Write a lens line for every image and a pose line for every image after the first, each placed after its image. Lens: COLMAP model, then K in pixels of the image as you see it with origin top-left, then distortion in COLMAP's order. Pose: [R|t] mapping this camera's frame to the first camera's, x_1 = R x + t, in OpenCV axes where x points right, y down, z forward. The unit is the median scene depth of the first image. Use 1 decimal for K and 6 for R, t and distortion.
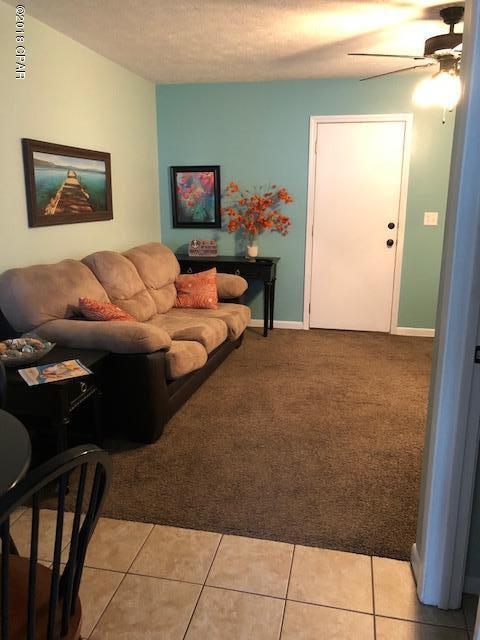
lens RADIAL K [[526.3, 0, 238.5], [0, 526.3, 318.1], [0, 0, 1]] dist [0.057927, -0.059217]
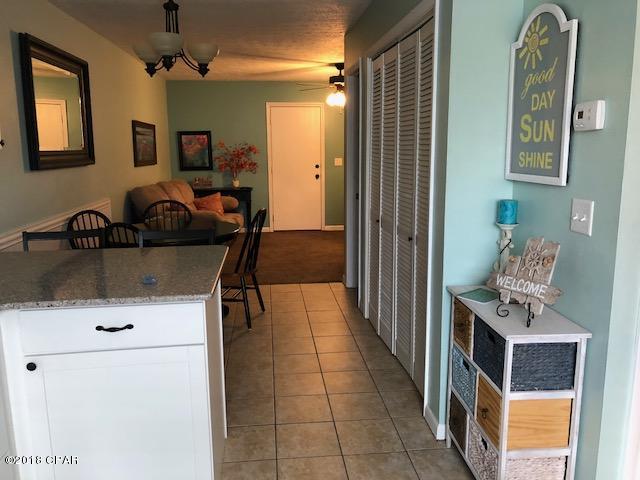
lens RADIAL K [[526.3, 0, 320.4], [0, 526.3, 240.9], [0, 0, 1]] dist [0.057927, -0.059217]
pose [[0.951551, -0.063246, 0.300916, -0.223076], [0.081423, 0.995512, -0.048240, 0.144971], [-0.296515, 0.070404, 0.952430, -0.592225]]
